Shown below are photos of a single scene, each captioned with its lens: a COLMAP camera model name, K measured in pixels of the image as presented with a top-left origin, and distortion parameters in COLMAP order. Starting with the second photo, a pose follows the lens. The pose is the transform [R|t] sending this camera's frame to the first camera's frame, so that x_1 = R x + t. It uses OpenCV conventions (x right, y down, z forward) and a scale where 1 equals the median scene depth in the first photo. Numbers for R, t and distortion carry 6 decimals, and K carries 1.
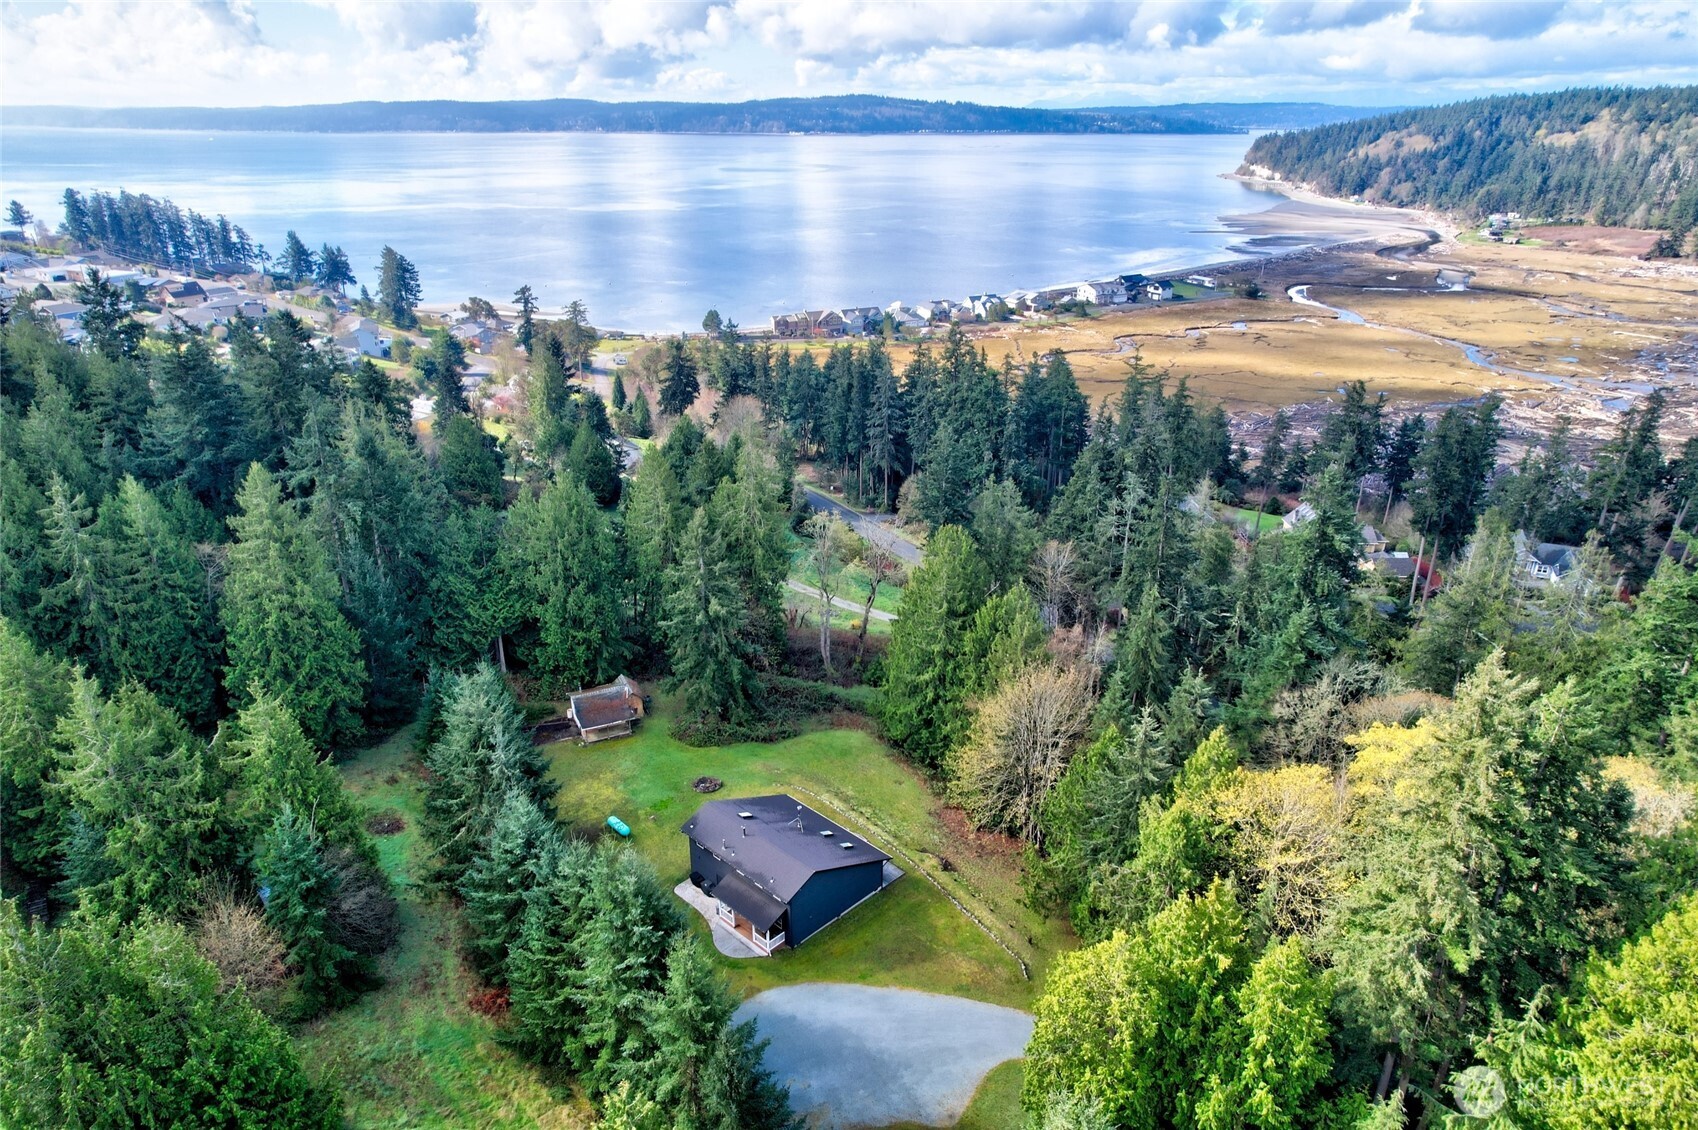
lens RADIAL K [[1088.7, 0, 849.0], [0, 1088.7, 565.0], [0, 0, 1]] dist [-0.080658, 0.073234]
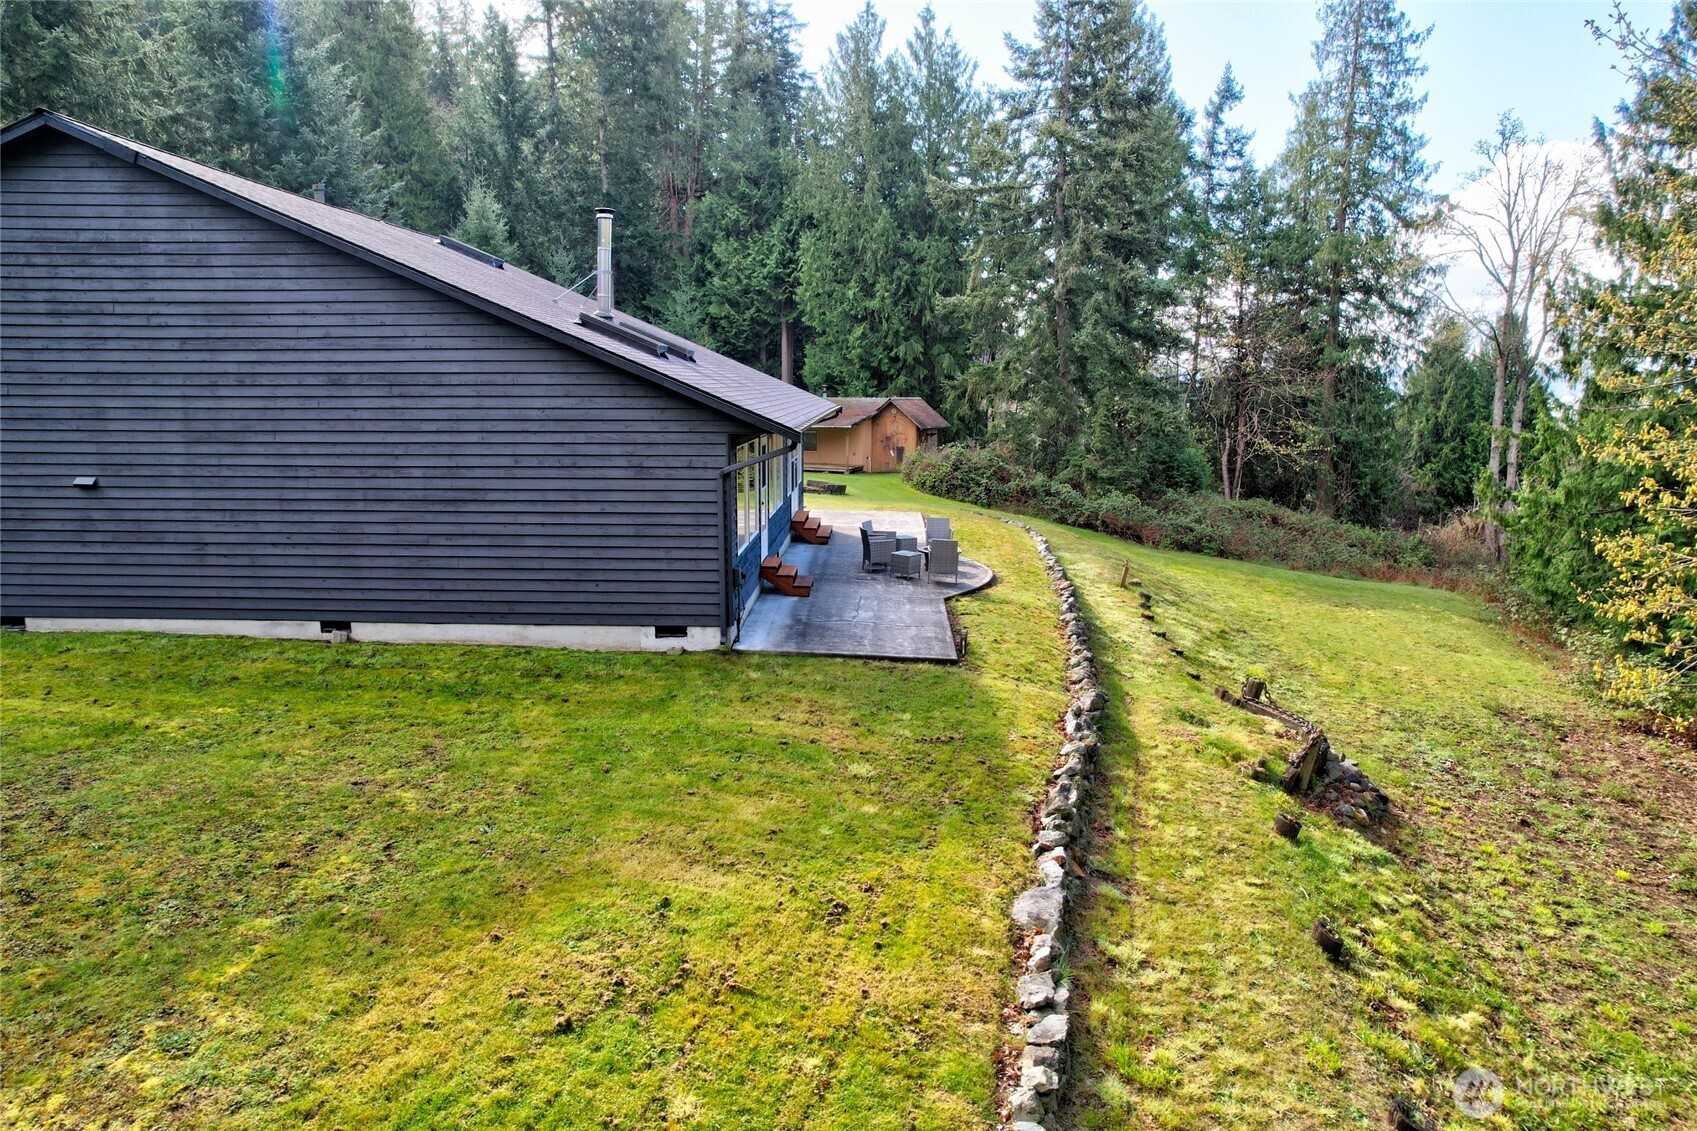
lens RADIAL K [[1088.1, 0, 848.5], [0, 1088.1, 565.5], [0, 0, 1]] dist [-0.080658, 0.073234]
pose [[0.672186, 0.125505, -0.729667, 0.119006], [-0.294080, 0.949709, -0.107560, 0.234205], [0.679473, 0.286880, 0.675290, 0.709760]]
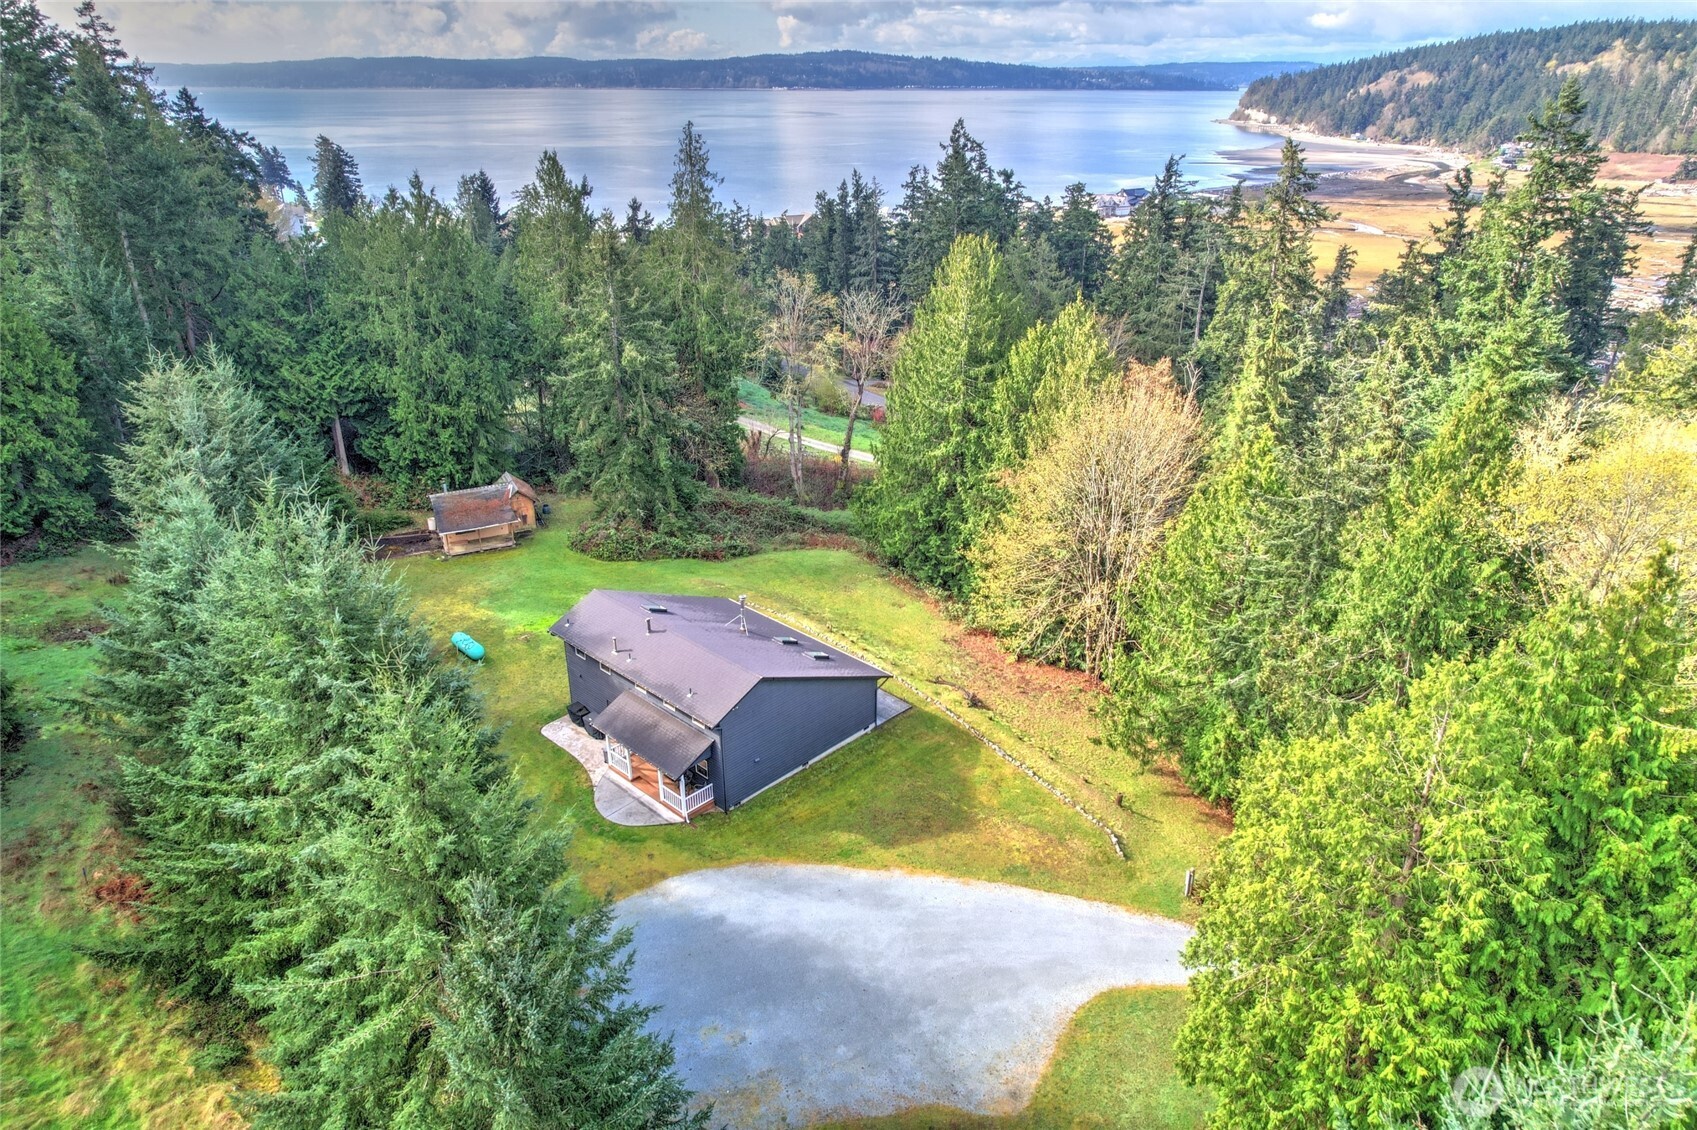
lens RADIAL K [[1088.1, 0, 848.5], [0, 1088.1, 565.0], [0, 0, 1]] dist [-0.080658, 0.073234]
pose [[0.999917, -0.004563, 0.012043, 0.006048], [0.004204, 0.999551, 0.029659, 0.146580], [-0.012173, -0.029606, 0.999488, 0.295773]]
